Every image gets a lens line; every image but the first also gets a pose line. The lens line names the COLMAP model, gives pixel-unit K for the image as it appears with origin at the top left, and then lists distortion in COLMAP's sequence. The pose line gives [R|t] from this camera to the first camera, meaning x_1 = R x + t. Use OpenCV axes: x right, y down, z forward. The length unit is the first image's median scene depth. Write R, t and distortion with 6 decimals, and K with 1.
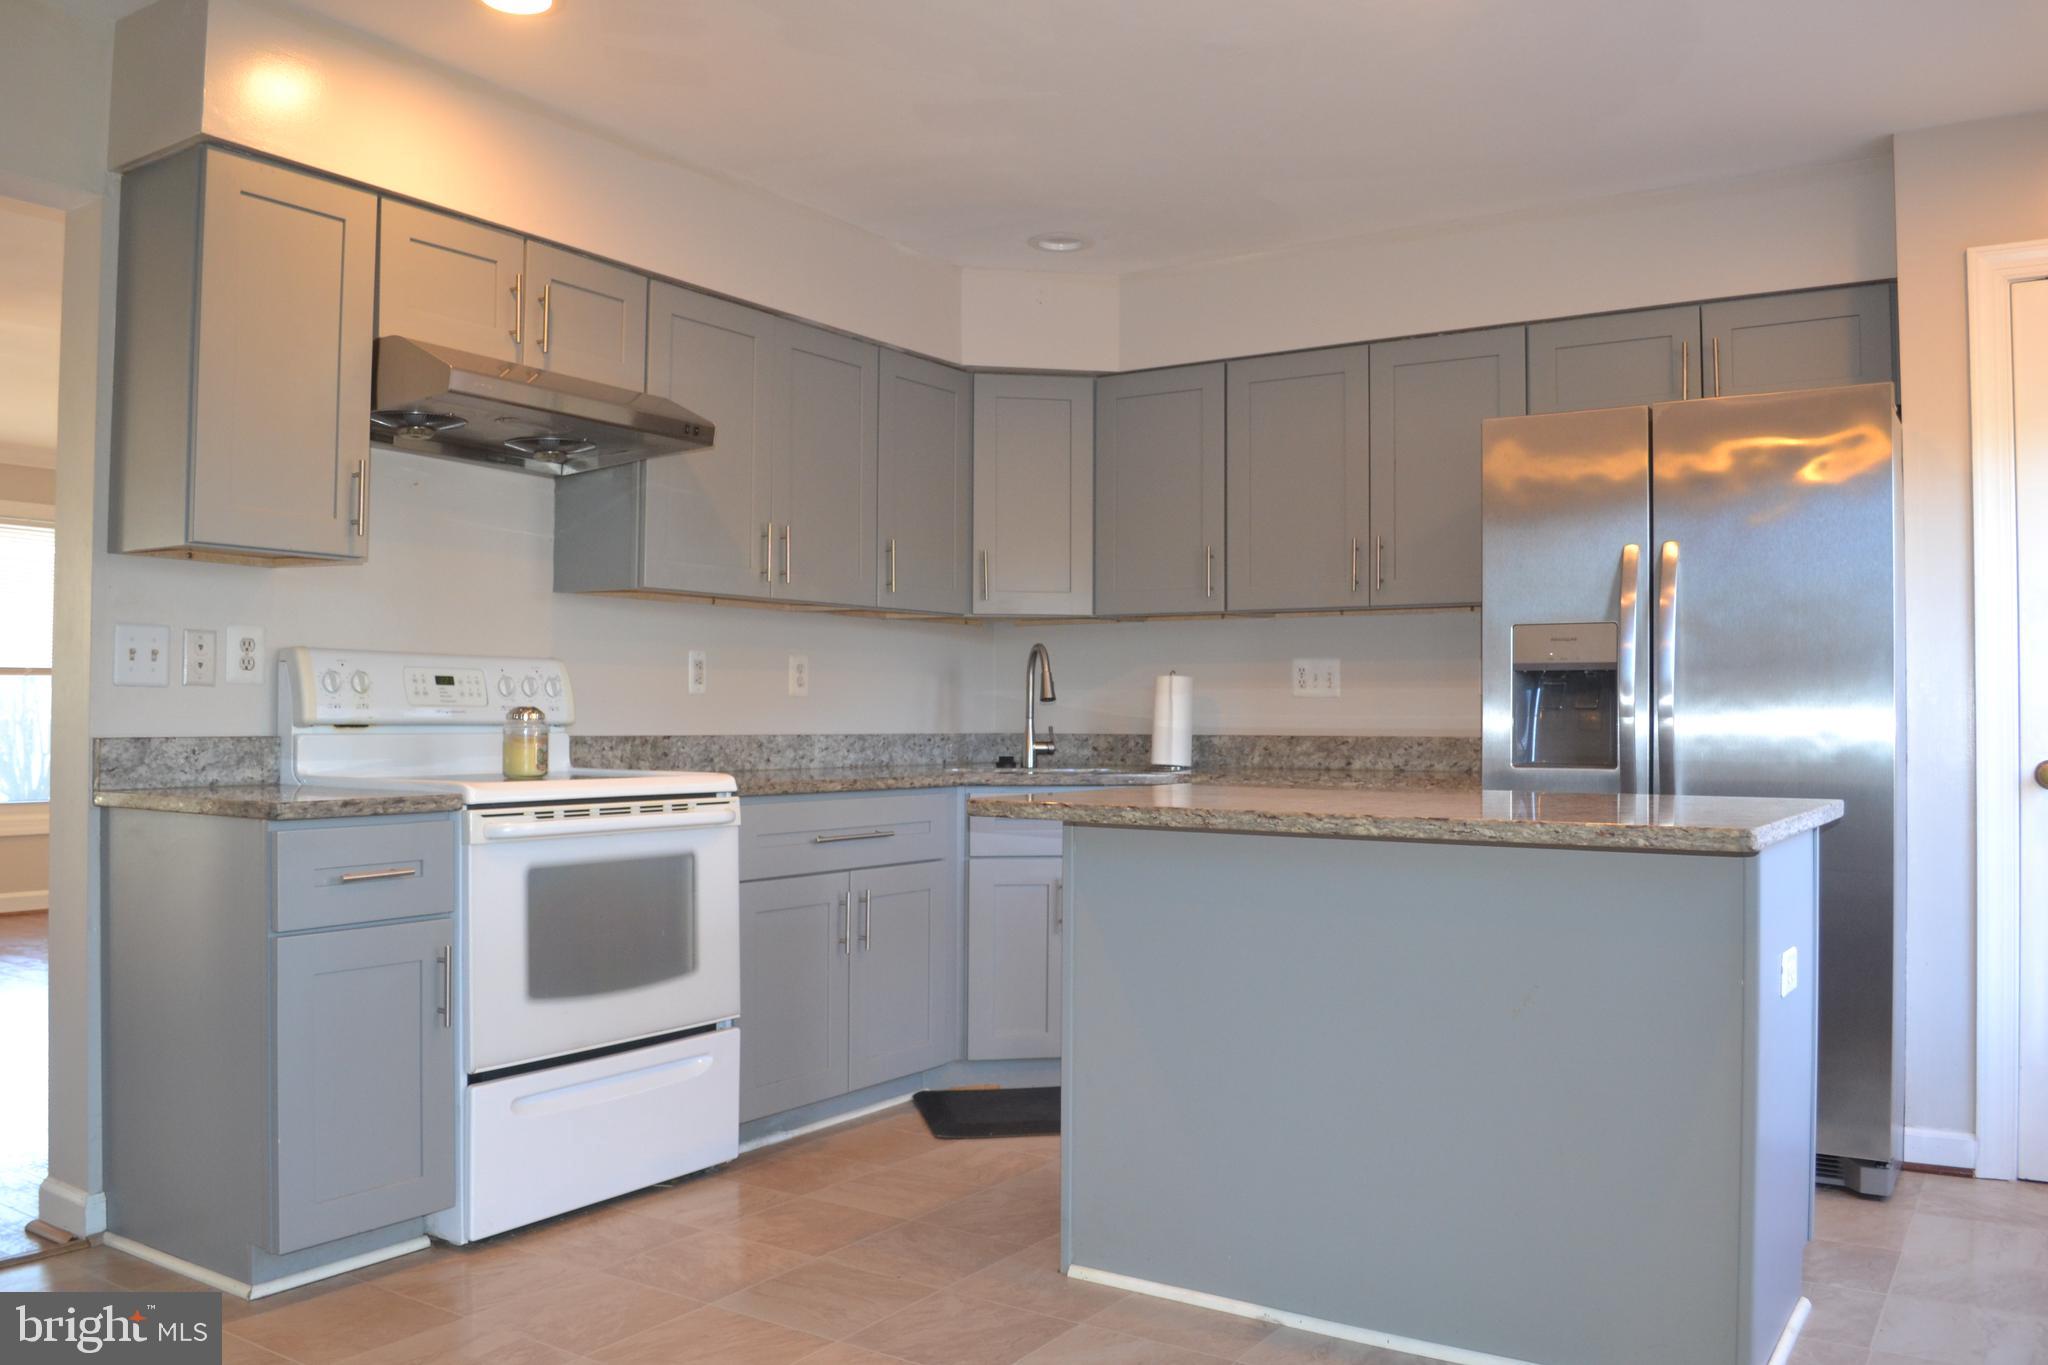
lens RADIAL K [[1647.3, 0, 1023.9], [0, 1647.3, 683.5], [0, 0, 1]] dist [-0.071565, 0.020740]
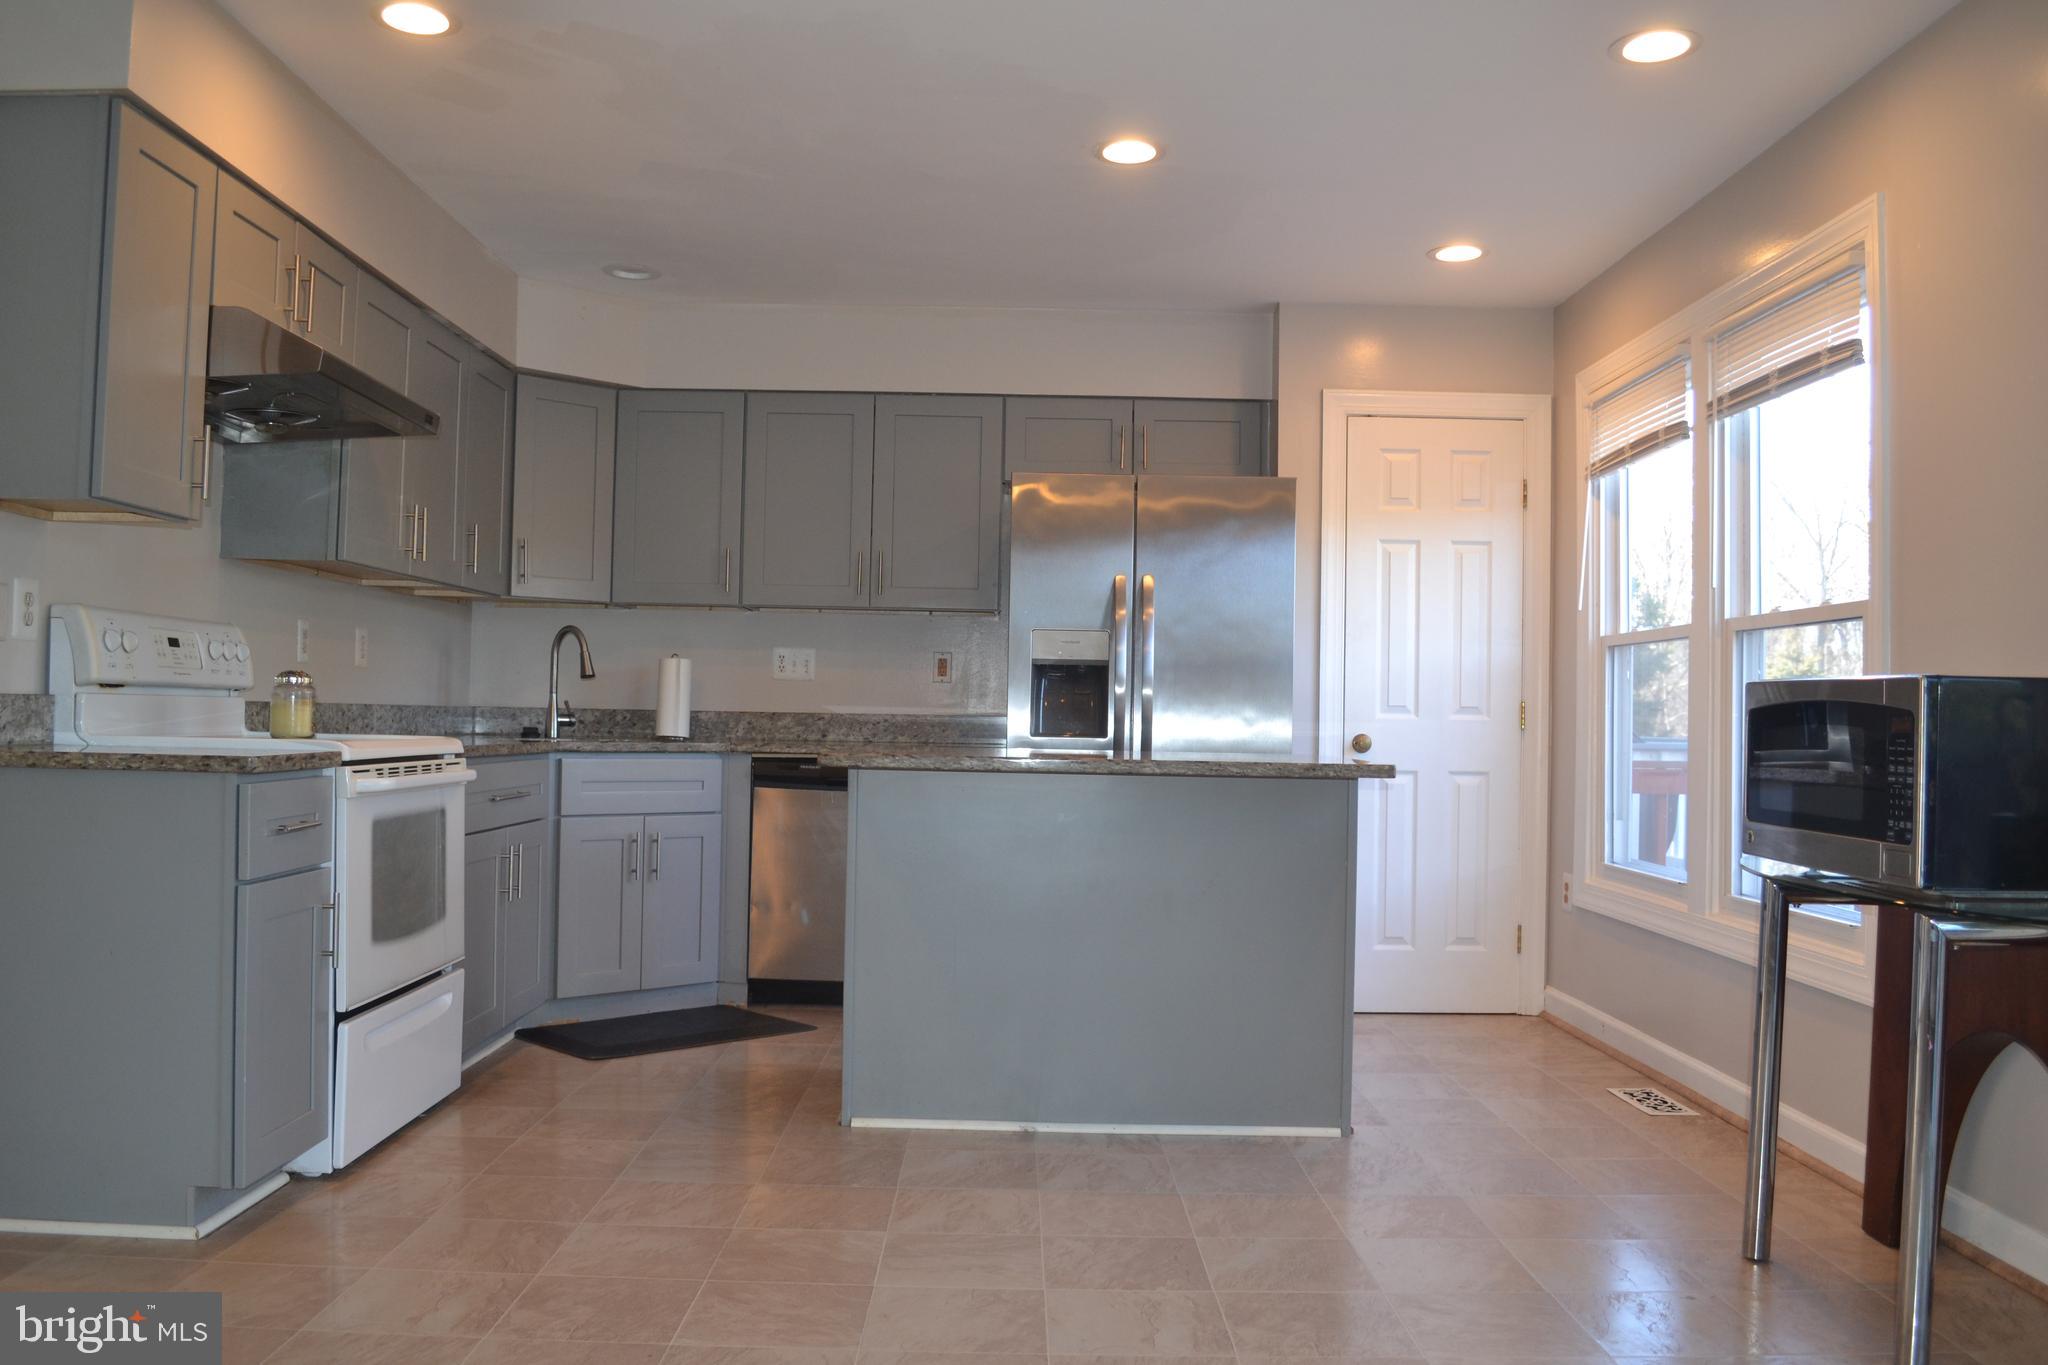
lens RADIAL K [[1647.3, 0, 1020.8], [0, 1647.3, 681.8], [0, 0, 1]] dist [-0.071565, 0.020740]
pose [[0.832229, 0.023337, 0.553941, -0.462750], [-0.026620, 0.999643, -0.002121, 0.010302], [-0.553792, -0.012981, 0.832554, -0.110731]]
